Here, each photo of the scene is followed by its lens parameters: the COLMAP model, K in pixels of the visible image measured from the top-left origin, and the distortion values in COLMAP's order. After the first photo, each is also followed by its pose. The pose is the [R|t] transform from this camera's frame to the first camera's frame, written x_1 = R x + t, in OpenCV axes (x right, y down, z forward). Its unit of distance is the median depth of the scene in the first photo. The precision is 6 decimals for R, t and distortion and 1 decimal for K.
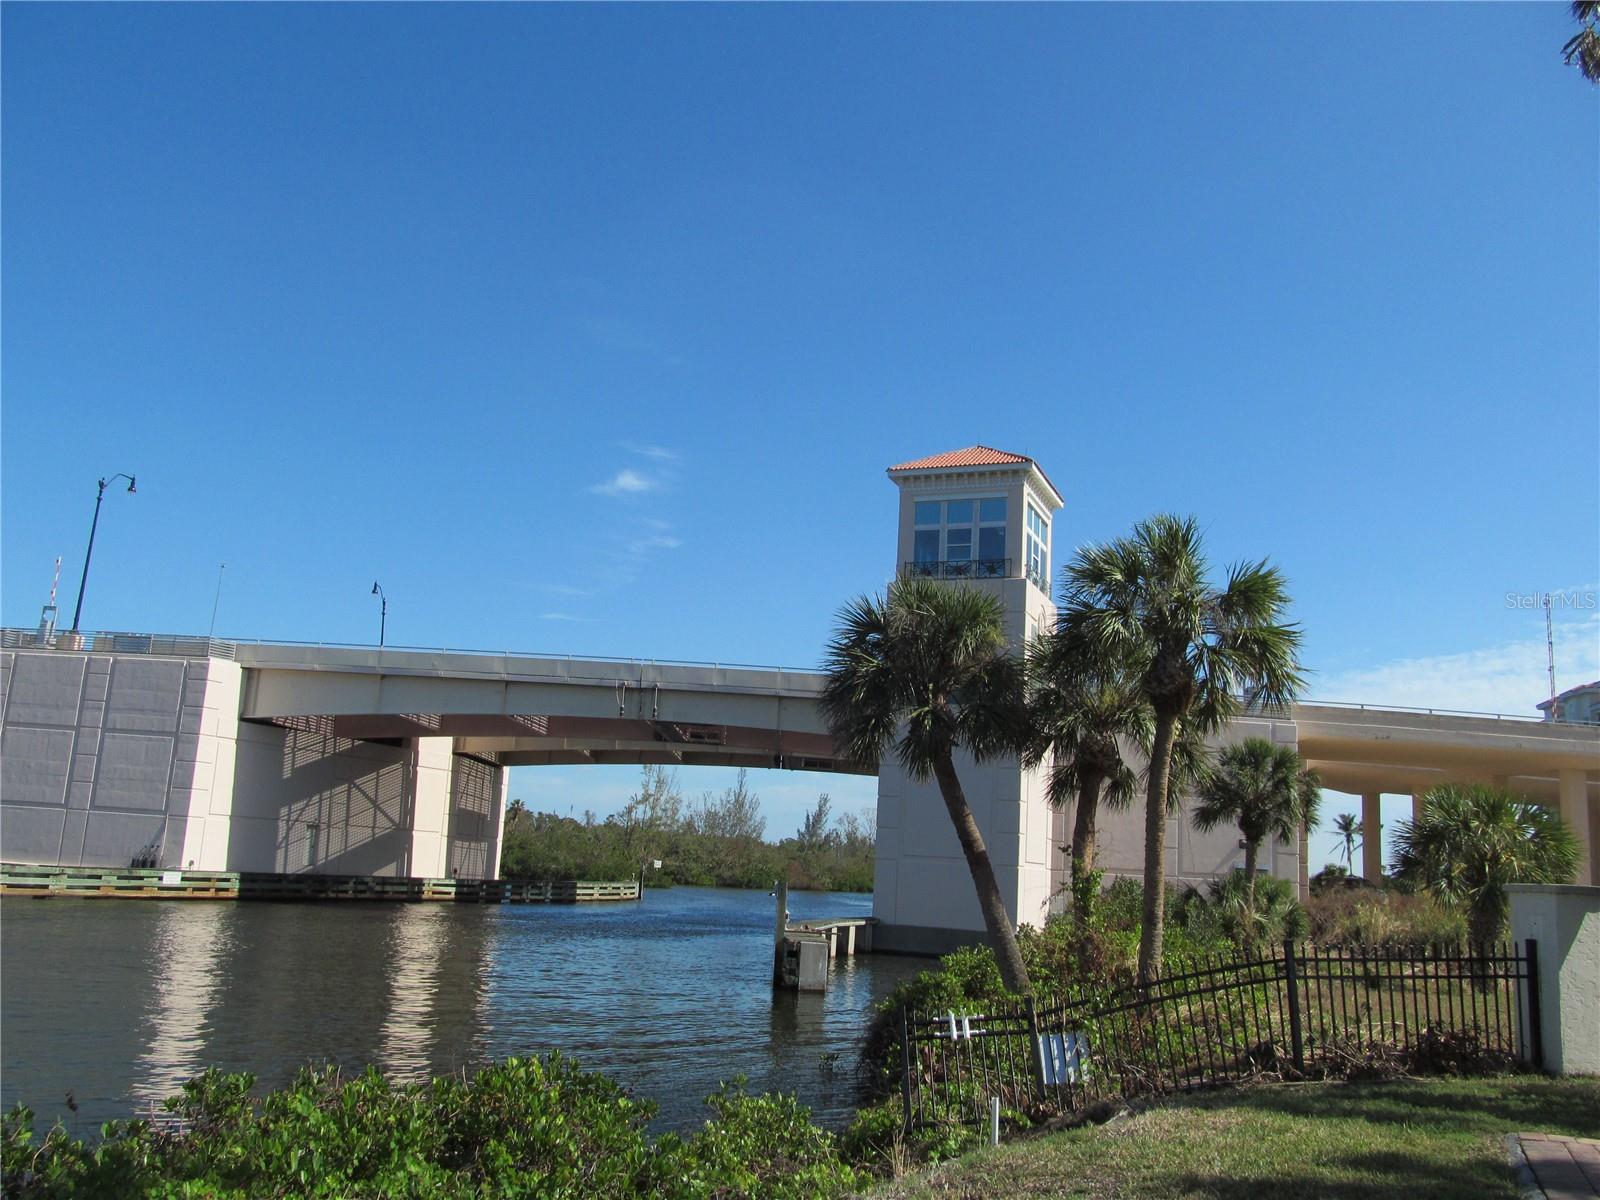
lens RADIAL K [[1319.7, 0, 800.0], [0, 1319.7, 600.0], [0, 0, 1]] dist [-0.071885, 0.050904]
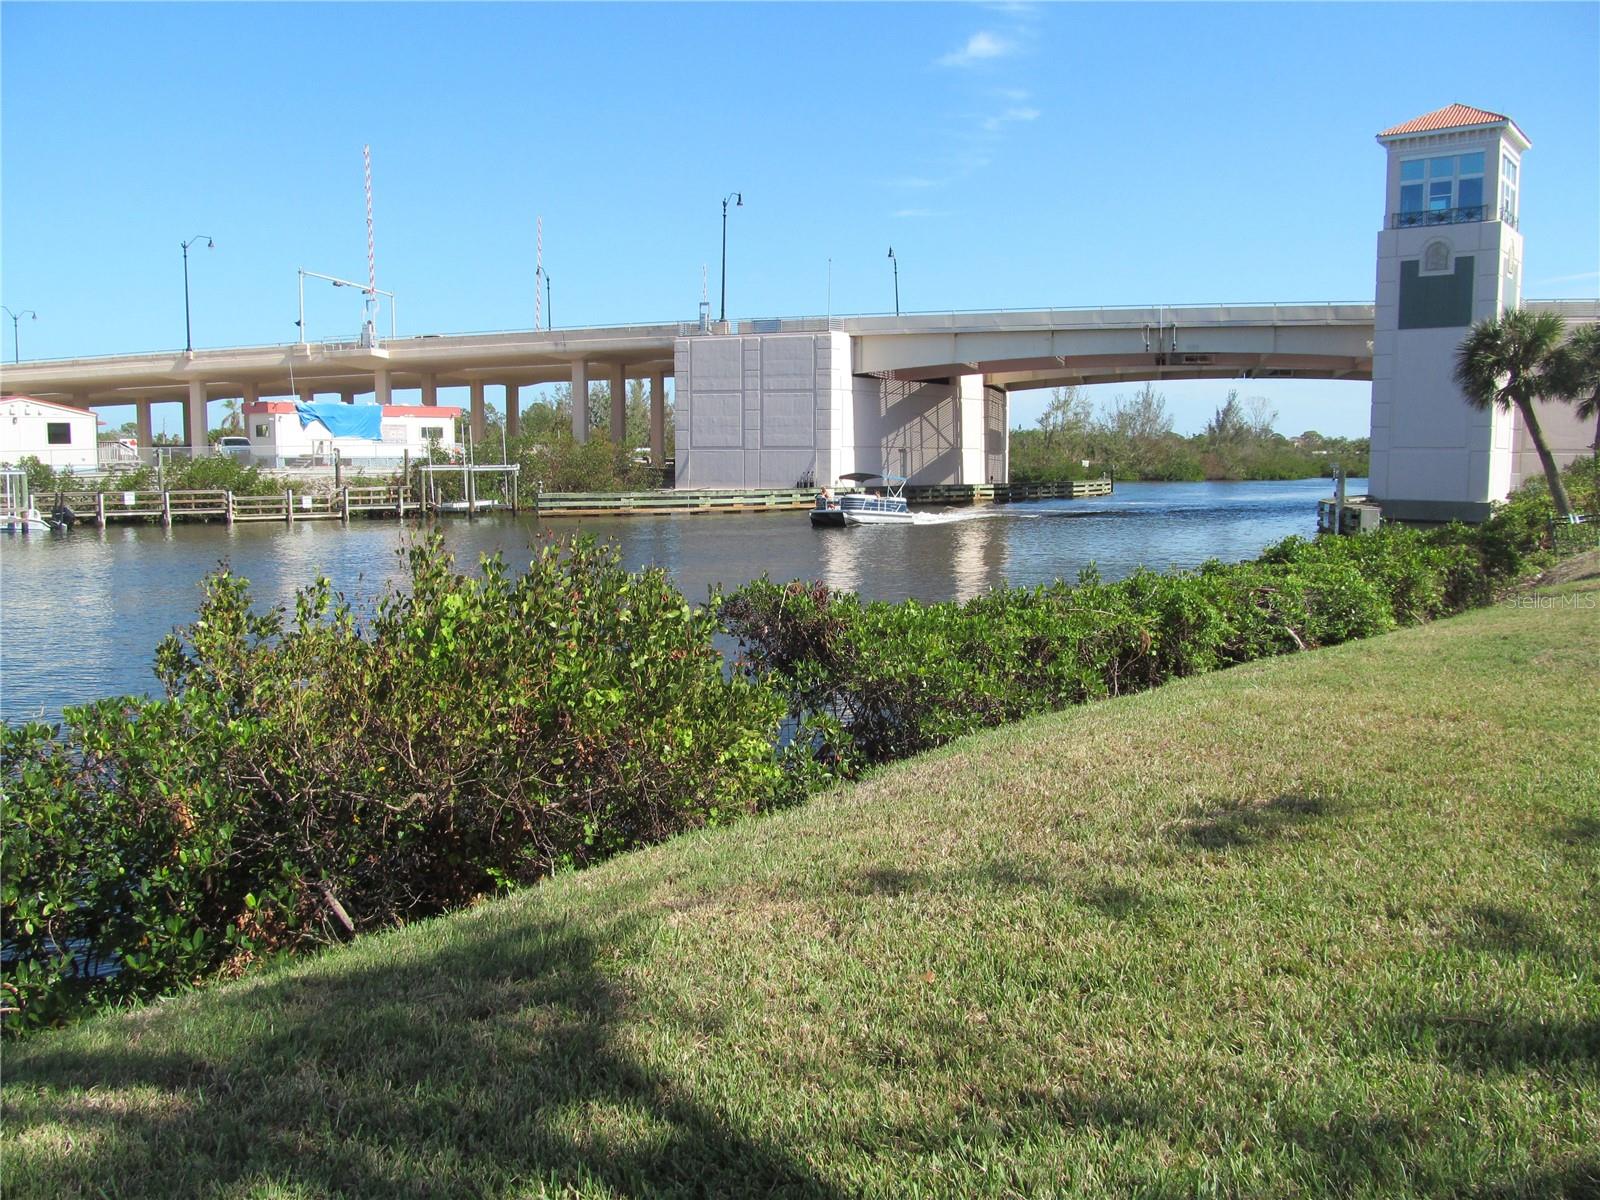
lens RADIAL K [[1338.2, 0, 803.8], [0, 1338.2, 586.4], [0, 0, 1]] dist [-0.043099, 0.022238]
pose [[0.965492, -0.029539, -0.258751, -0.128118], [0.101922, 0.957157, 0.271038, -0.078104], [0.239659, -0.288058, 0.927139, -0.346782]]
